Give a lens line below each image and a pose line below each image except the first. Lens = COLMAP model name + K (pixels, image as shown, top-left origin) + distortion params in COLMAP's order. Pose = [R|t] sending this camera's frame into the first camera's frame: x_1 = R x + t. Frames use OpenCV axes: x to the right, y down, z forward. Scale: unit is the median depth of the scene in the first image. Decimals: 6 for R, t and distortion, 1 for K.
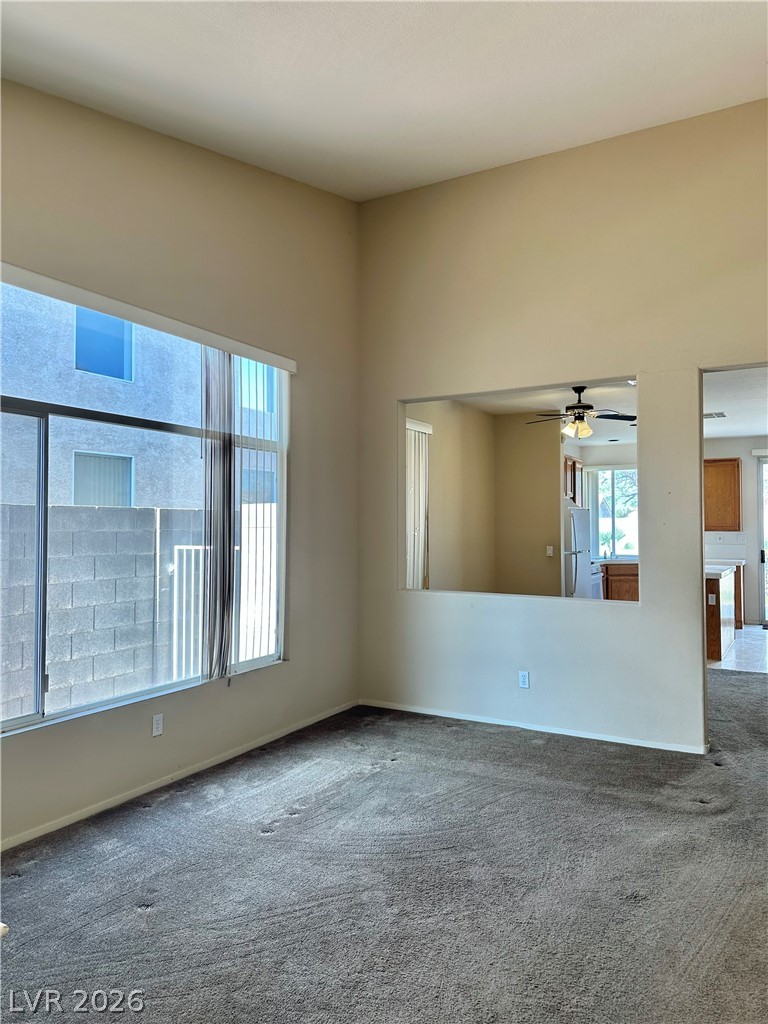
lens RADIAL K [[721.1, 0, 384.0], [0, 721.1, 512.0], [0, 0, 1]] dist [0.087554, -0.103477]
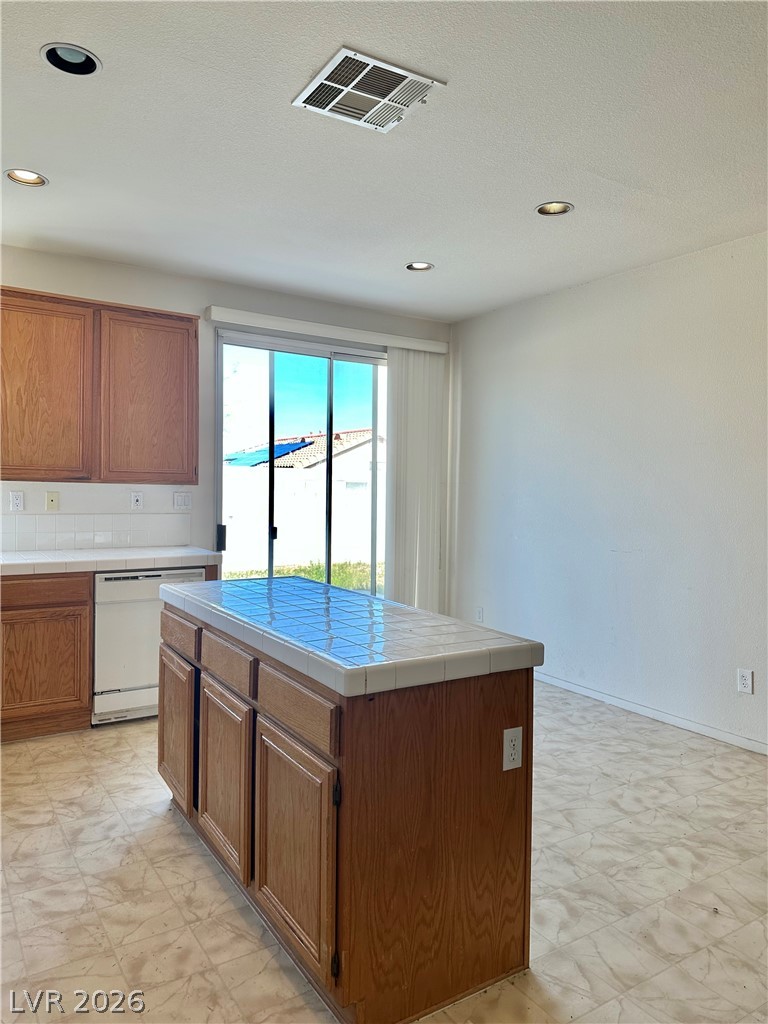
lens RADIAL K [[721.1, 0, 384.0], [0, 721.1, 512.0], [0, 0, 1]] dist [0.087554, -0.103477]
pose [[0.468762, -0.025323, 0.882961, 0.330213], [-0.034064, 0.998327, 0.046716, 0.040800], [-0.882667, -0.051976, 0.467115, 1.531289]]
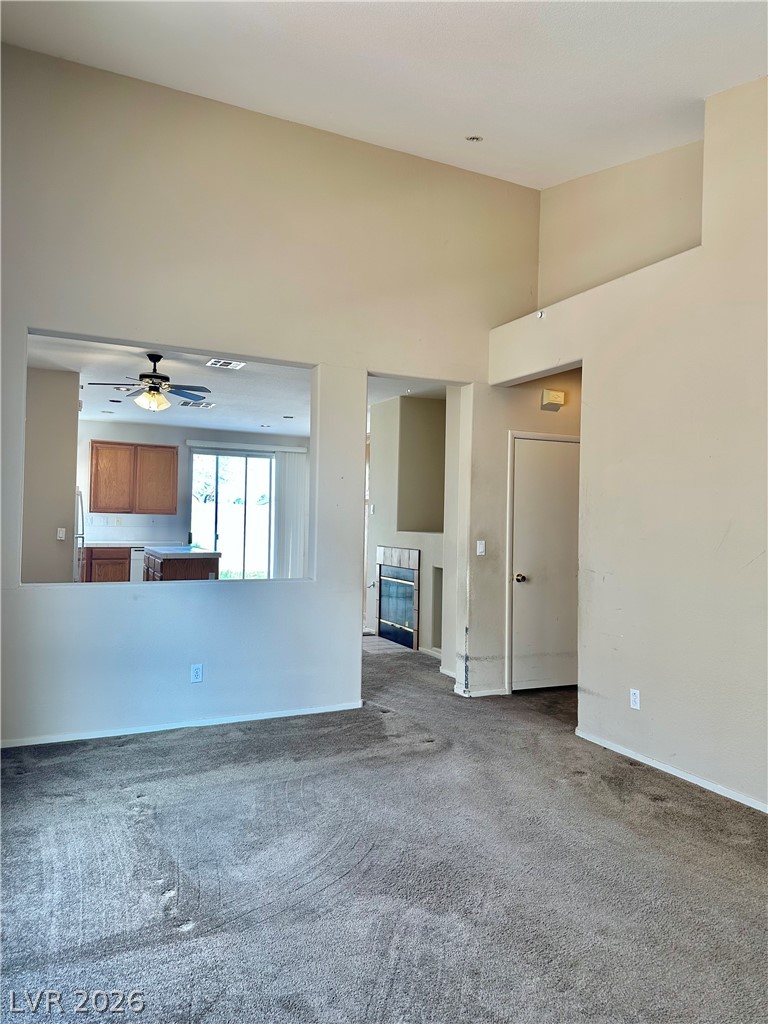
lens RADIAL K [[721.1, 0, 384.0], [0, 721.1, 512.0], [0, 0, 1]] dist [0.087554, -0.103477]
pose [[0.578554, 0.018130, 0.815442, -0.446071], [-0.033799, 0.999427, 0.001759, 0.022410], [-0.814943, -0.028579, 0.578836, 0.312154]]
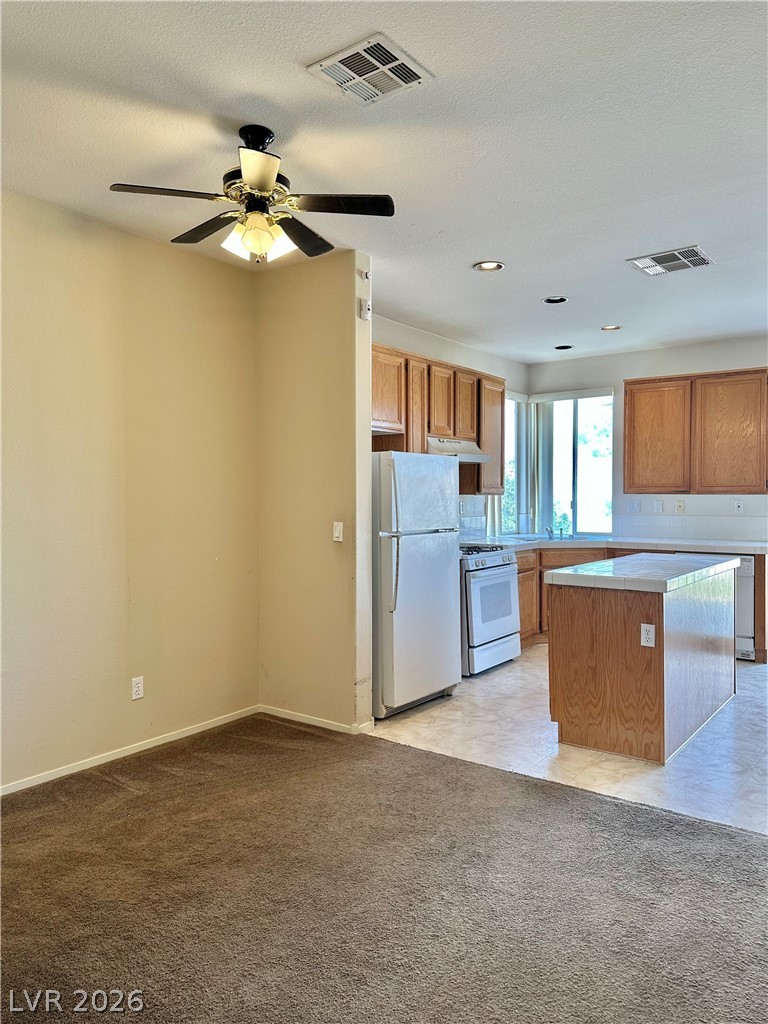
lens RADIAL K [[721.1, 0, 384.0], [0, 721.1, 512.0], [0, 0, 1]] dist [0.087554, -0.103477]
pose [[0.993098, 0.002367, -0.117266, 0.553279], [0.002902, 0.998995, 0.044737, 0.029470], [0.117254, -0.044768, 0.992092, 0.849927]]
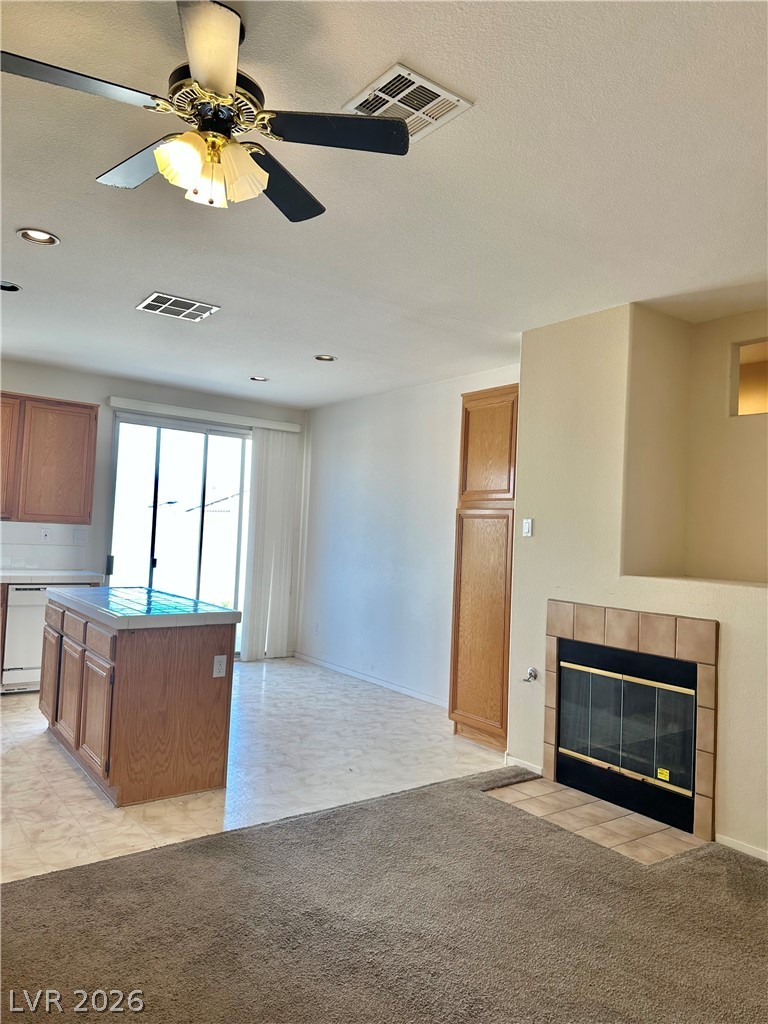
lens RADIAL K [[727.5, 0, 396.3], [0, 727.5, 508.5], [0, 0, 1]] dist [0.011021, -0.004599]
pose [[0.398292, 0.050483, 0.915868, 0.062948], [-0.062111, 0.997677, -0.027982, 0.031149], [-0.915153, -0.045740, 0.400502, 1.155007]]
